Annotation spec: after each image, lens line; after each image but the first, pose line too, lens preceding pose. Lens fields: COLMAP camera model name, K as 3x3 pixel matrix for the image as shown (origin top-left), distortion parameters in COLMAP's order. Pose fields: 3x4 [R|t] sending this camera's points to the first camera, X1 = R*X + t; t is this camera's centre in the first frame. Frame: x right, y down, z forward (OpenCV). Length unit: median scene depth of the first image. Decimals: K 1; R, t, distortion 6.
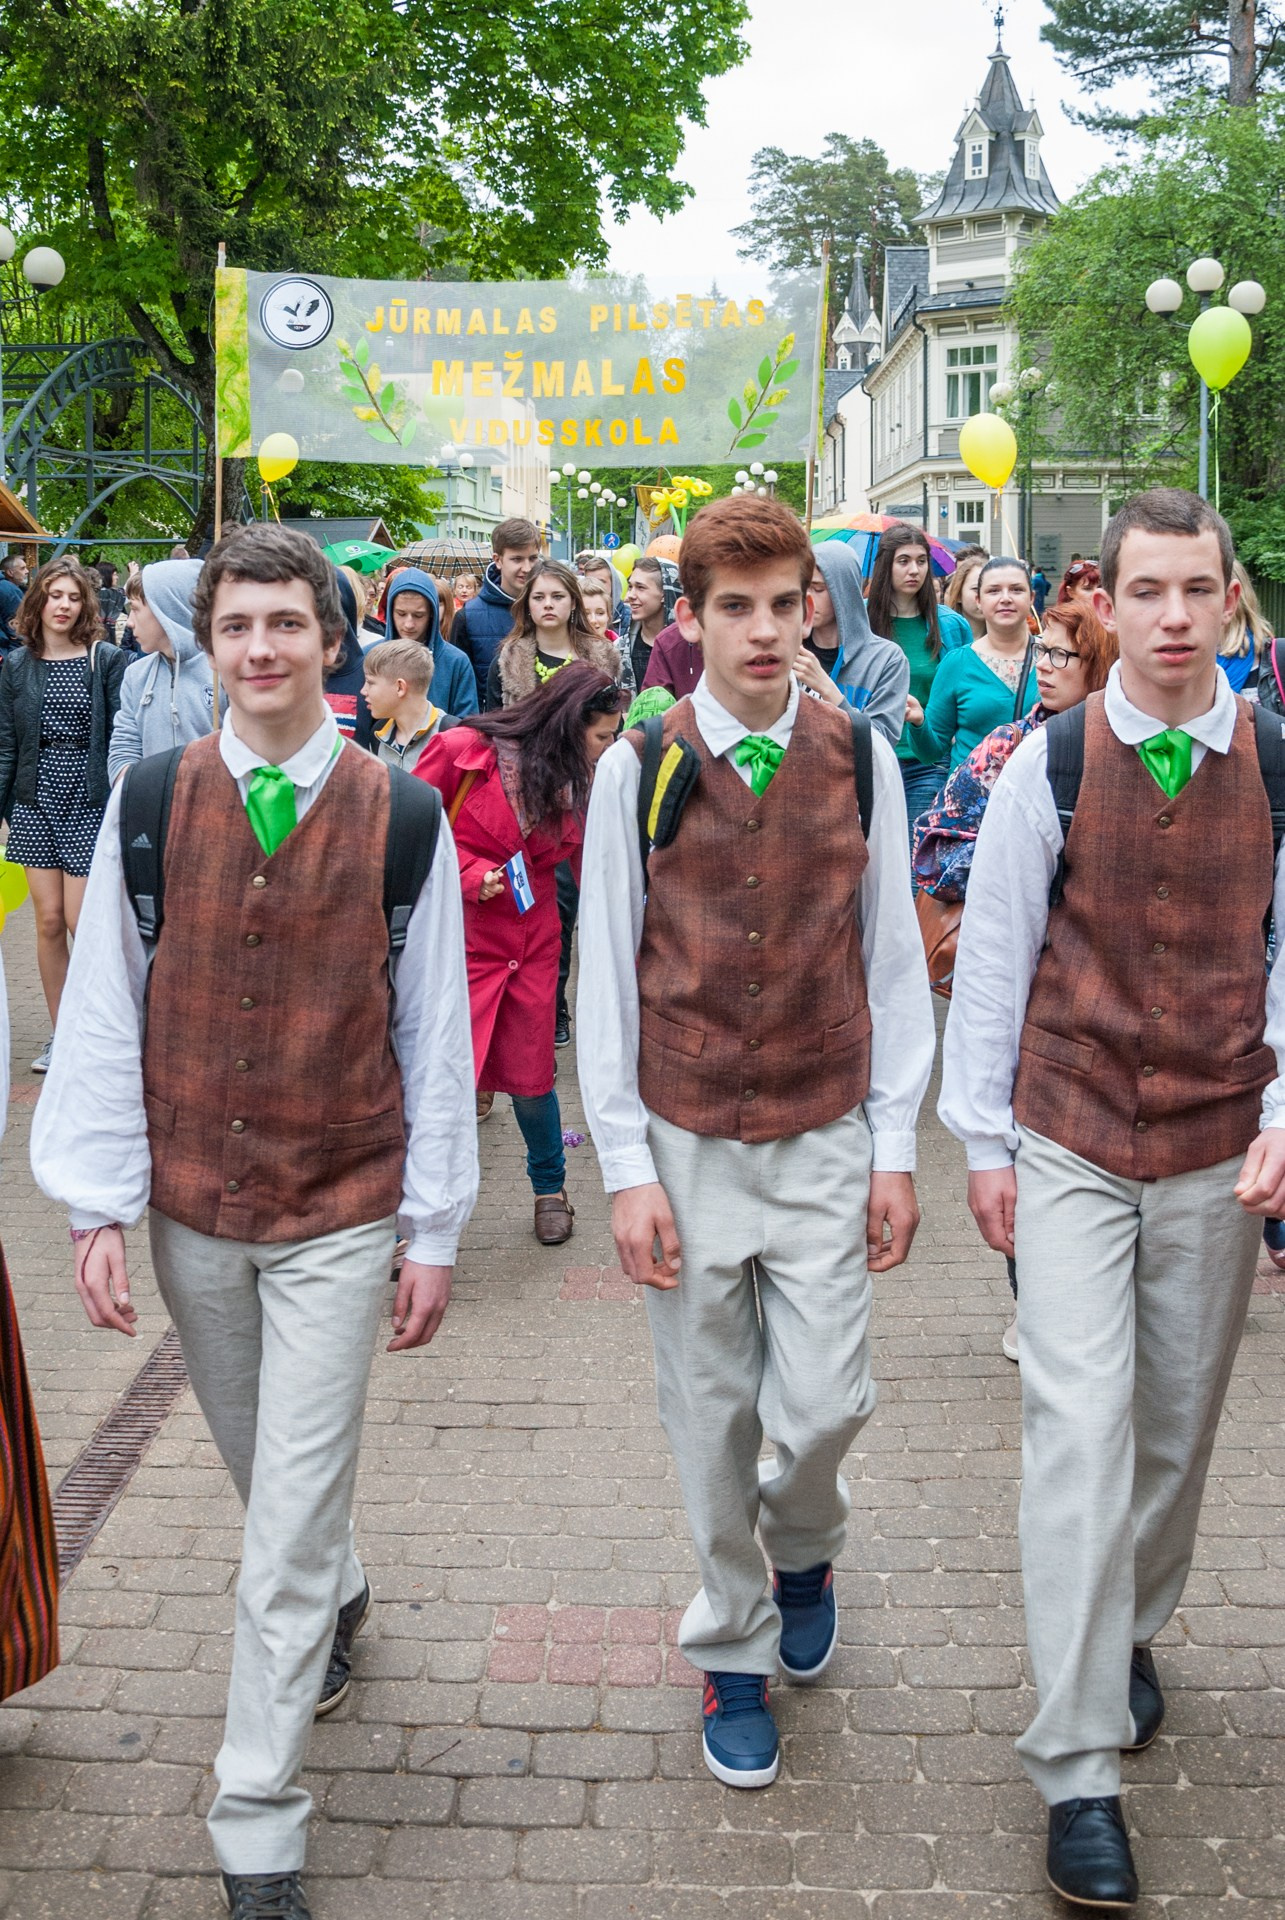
lens RADIAL K [[2107.1, 0, 537.9], [0, 2107.1, 762.9], [0, 0, 1]] dist [-0.056522, 0.000000]
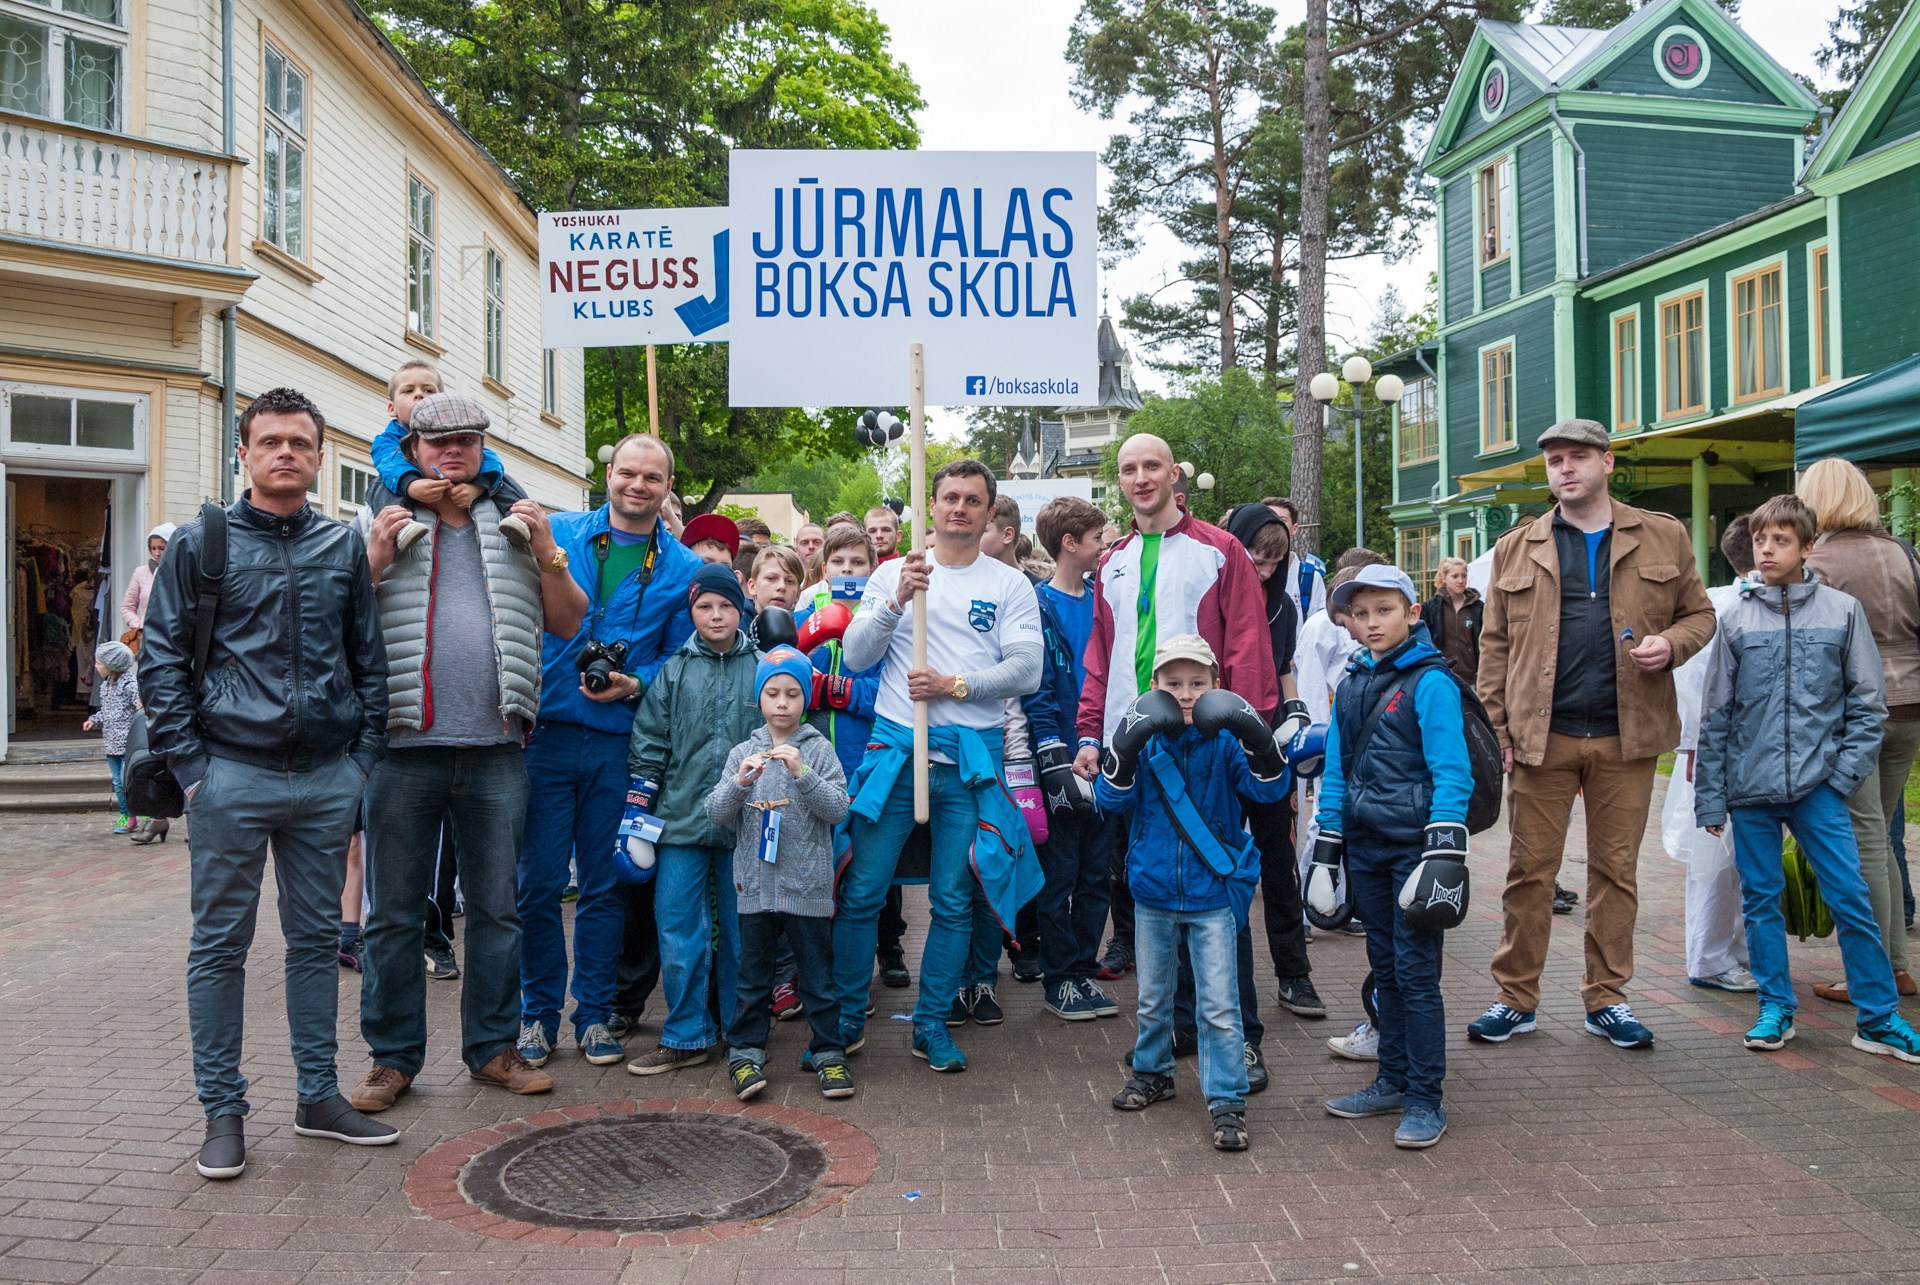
lens RADIAL K [[1661.9, 0, 913.8], [0, 1661.9, 612.7], [0, 0, 1]] dist [-0.121326, 0.096699]
pose [[0.997201, 0.005492, 0.074571, -0.032056], [0.002254, 0.994638, -0.103392, 0.036152], [-0.074739, 0.103270, 0.991841, -0.283079]]
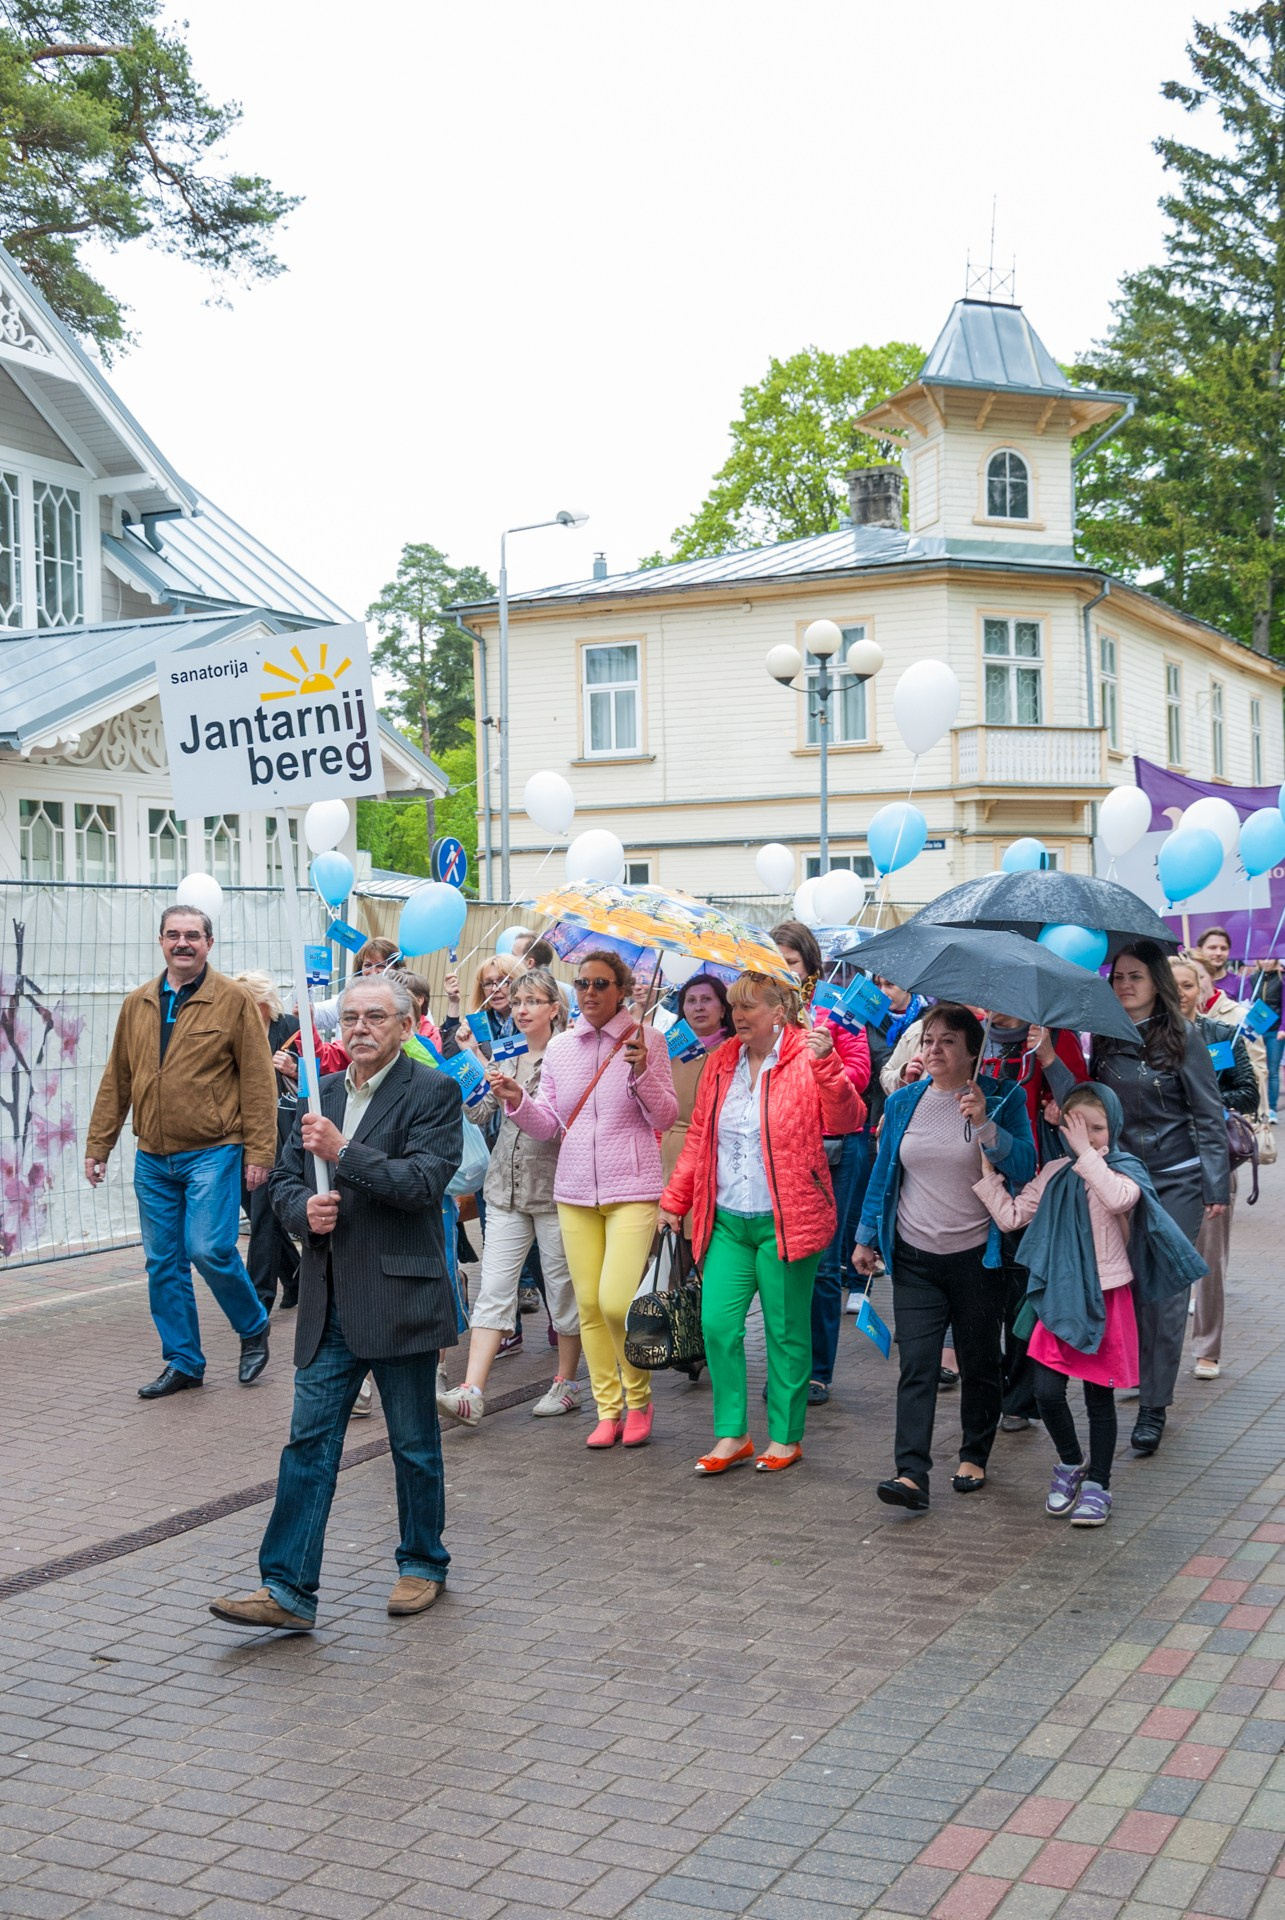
lens RADIAL K [[2020.1, 0, 714.3], [0, 2020.1, 996.2], [0, 0, 1]] dist [0.094858, 0.000000]
pose [[0.922537, 0.002095, -0.385902, 0.011680], [-0.025271, 0.998167, -0.054993, 0.060071], [0.385079, 0.060486, 0.920899, -0.639205]]
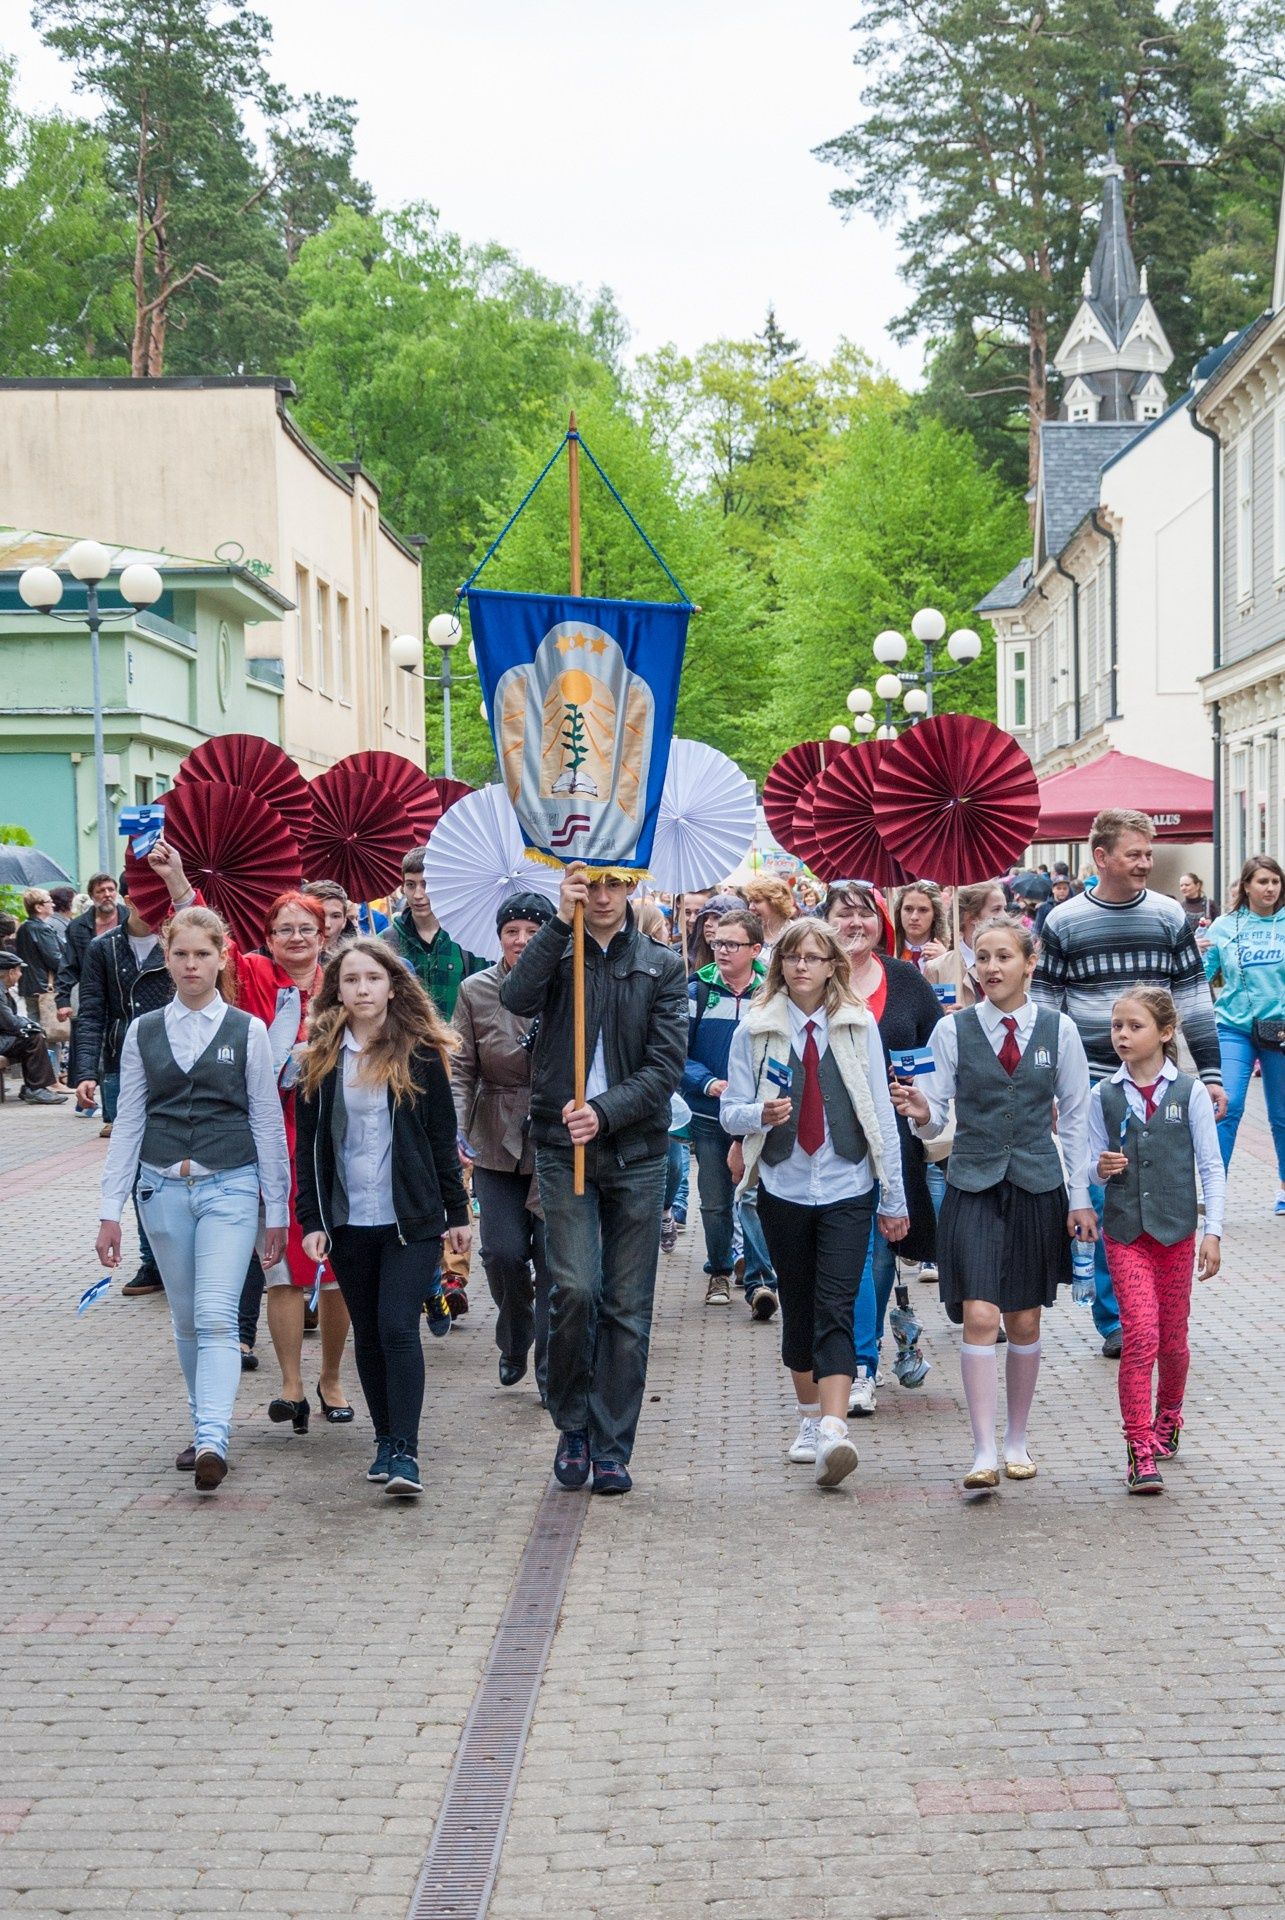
lens RADIAL K [[3776.1, 0, 658.1], [0, 3776.1, 1025.8], [0, 0, 1]] dist [0.476719, 0.000000]
pose [[0.998399, -0.009742, 0.055711, 0.020188], [0.012846, 0.998369, -0.055630, -0.037335], [-0.055078, 0.056257, 0.996896, 0.415794]]
